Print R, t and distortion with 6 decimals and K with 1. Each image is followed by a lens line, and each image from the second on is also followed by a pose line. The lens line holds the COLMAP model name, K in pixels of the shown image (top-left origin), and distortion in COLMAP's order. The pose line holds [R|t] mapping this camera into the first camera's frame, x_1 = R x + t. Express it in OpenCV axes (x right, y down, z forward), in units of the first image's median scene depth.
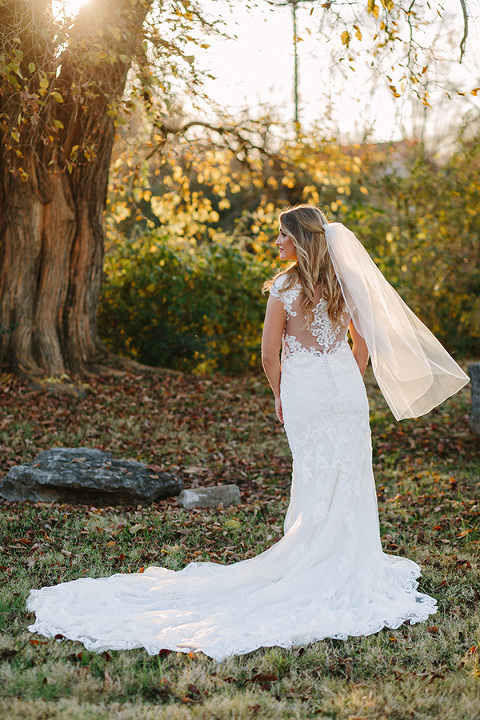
lens RADIAL K [[1788.4, 0, 242.0], [0, 1788.4, 378.5], [0, 0, 1]] dist [-0.057033, -0.572469]
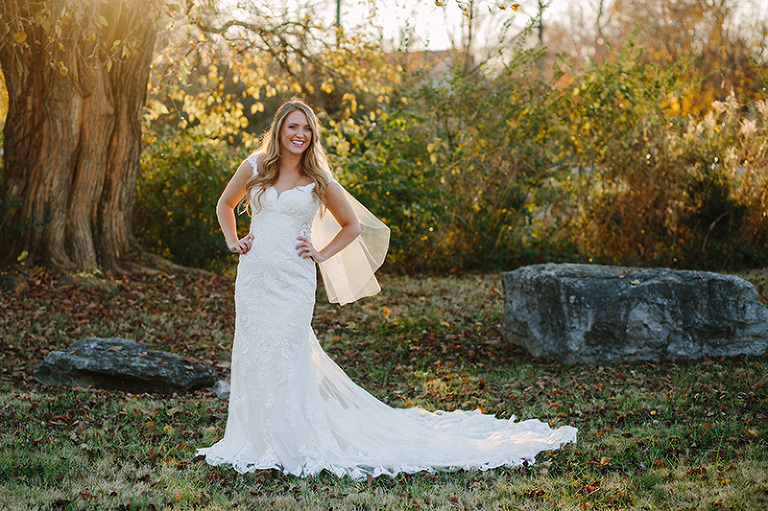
lens RADIAL K [[1934.4, 0, 343.3], [0, 1934.4, 252.0], [0, 0, 1]] dist [-0.082565, -0.180023]
pose [[0.998404, 0.041402, 0.038397, -0.004606], [-0.040405, 0.998835, -0.026389, 0.010498], [-0.039445, 0.024796, 0.998914, -0.073829]]
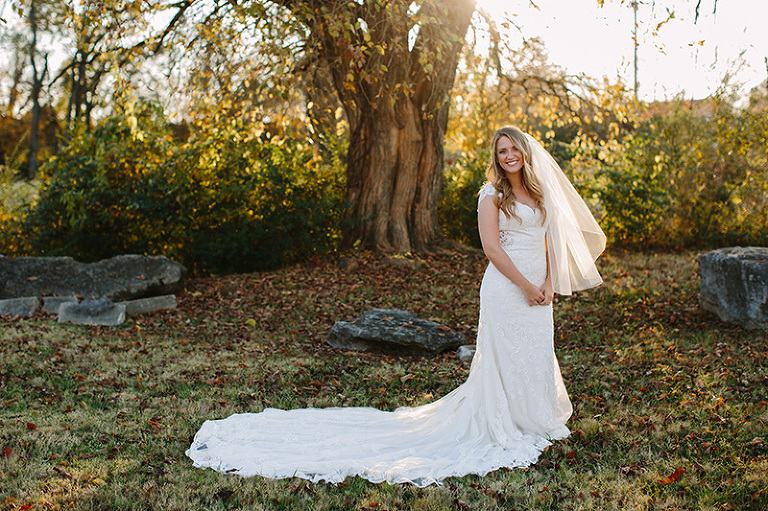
lens RADIAL K [[1175.3, 0, 382.7], [0, 1175.3, 238.1], [0, 0, 1]] dist [-0.157045, 0.184064]
pose [[0.983287, 0.028897, -0.179757, 0.043180], [-0.030948, 0.999484, -0.008612, -0.004852], [0.179415, 0.014031, 0.983673, 0.103445]]
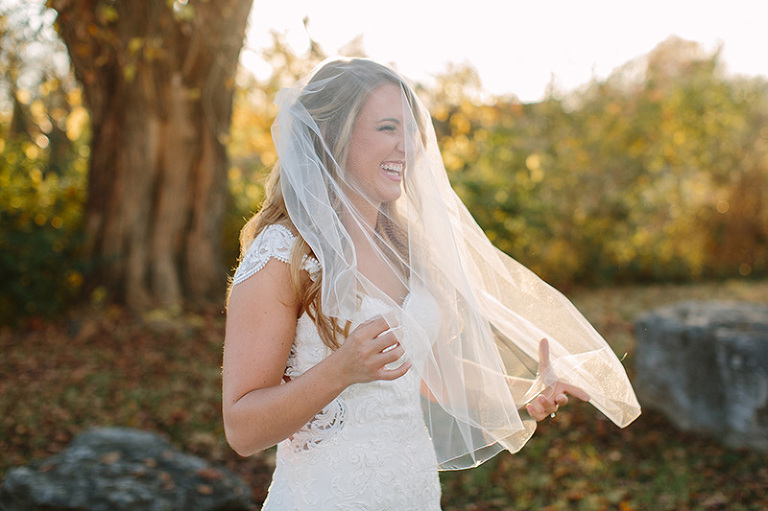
lens RADIAL K [[1272.1, 0, 410.7], [0, 1272.1, 227.1], [0, 0, 1]] dist [-0.171058, 0.295133]
pose [[0.999894, 0.010075, -0.010498, 0.026425], [-0.010378, 0.999518, -0.029256, -0.025471], [0.010198, 0.029362, 0.999517, 0.351413]]
